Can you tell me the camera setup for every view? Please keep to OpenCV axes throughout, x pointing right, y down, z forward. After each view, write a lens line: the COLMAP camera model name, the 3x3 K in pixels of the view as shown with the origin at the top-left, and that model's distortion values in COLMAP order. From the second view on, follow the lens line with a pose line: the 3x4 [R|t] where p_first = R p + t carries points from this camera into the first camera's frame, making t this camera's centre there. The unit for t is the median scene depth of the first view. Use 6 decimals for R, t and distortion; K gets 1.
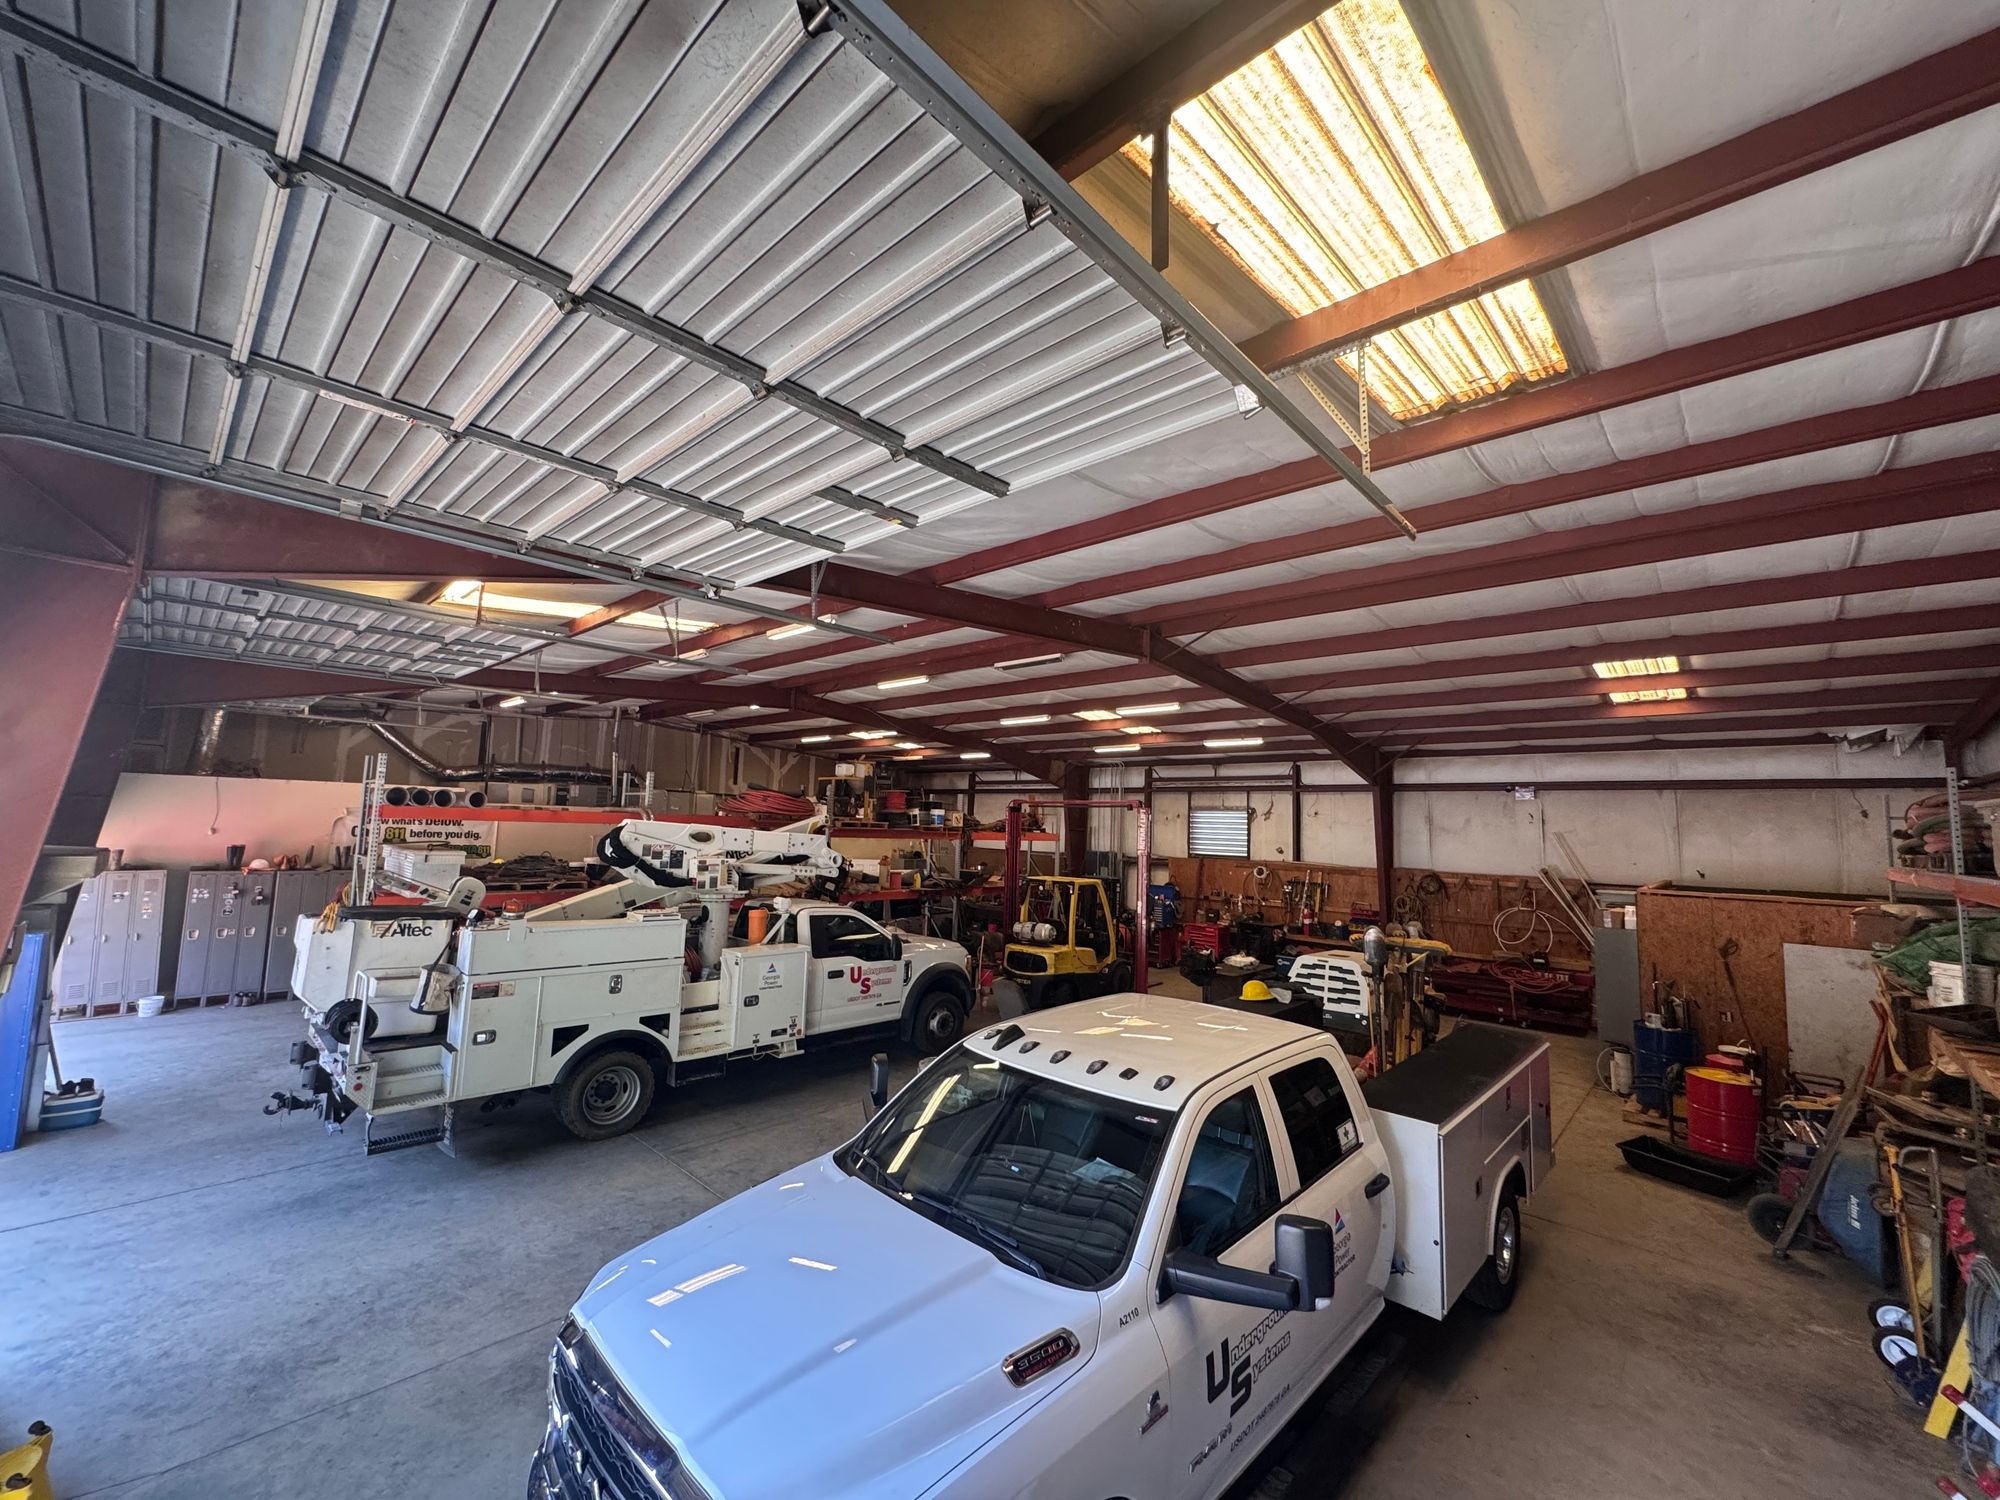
lens RADIAL K [[809.6, 0, 1008.3], [0, 809.6, 746.1], [0, 0, 1]] dist [-0.001075, -0.000367]
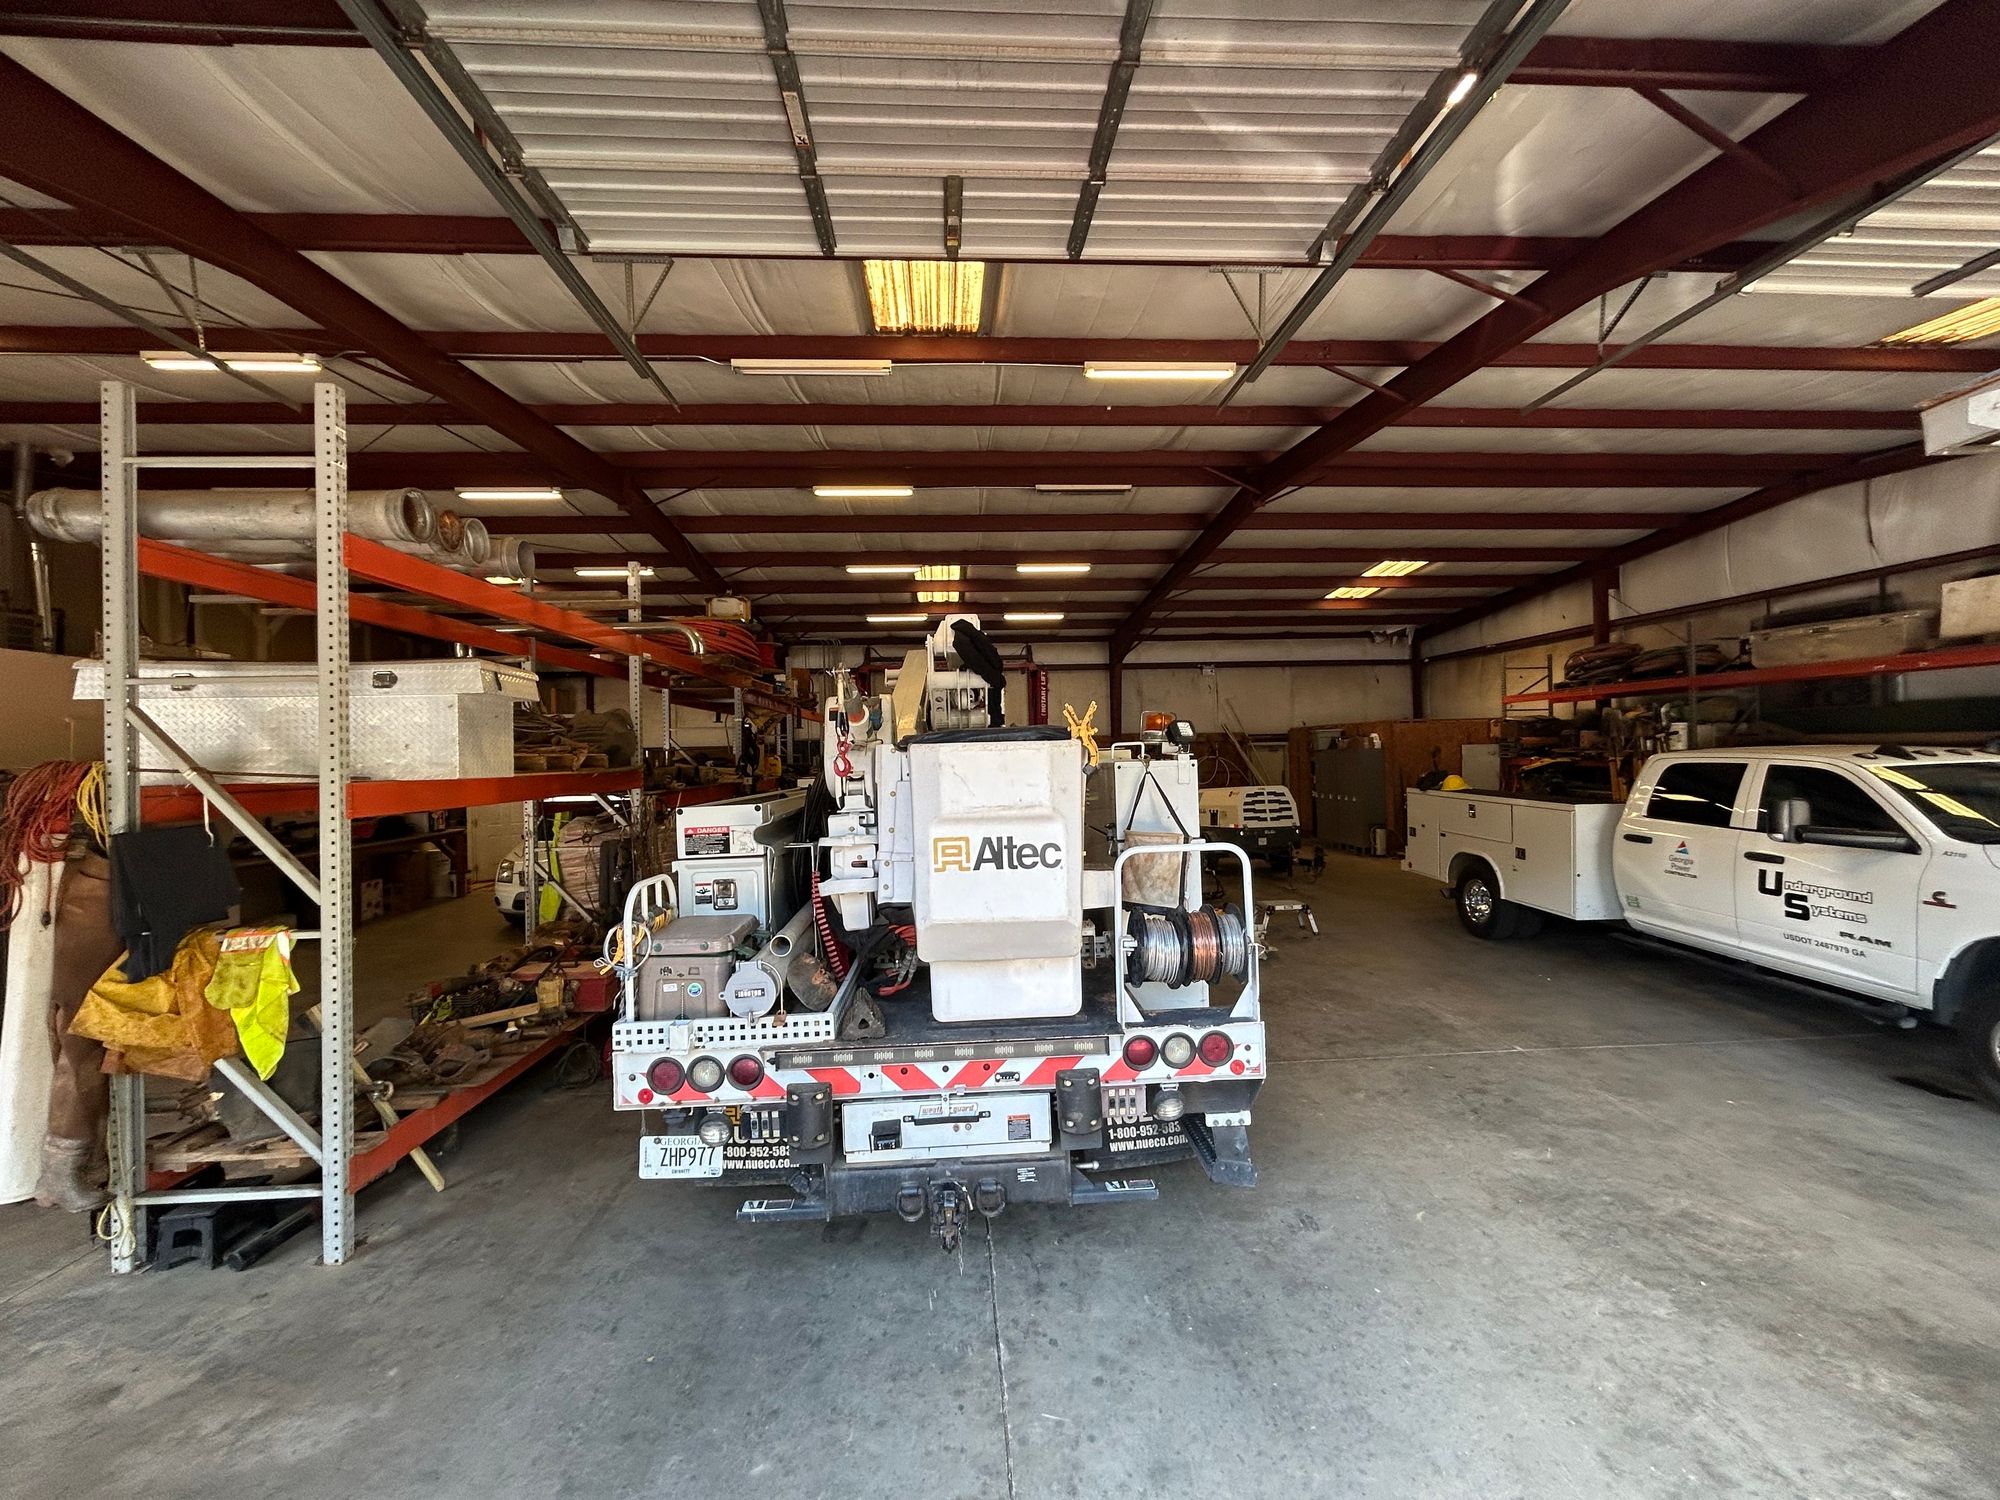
lens RADIAL K [[808.9, 0, 1001.3], [0, 808.9, 748.9], [0, 0, 1]] dist [0.004116, 0.000139]
pose [[0.680268, -0.041770, 0.731772, -0.758452], [-0.027710, 0.996196, 0.082623, 0.118008], [-0.732439, -0.076483, 0.676523, 0.476836]]
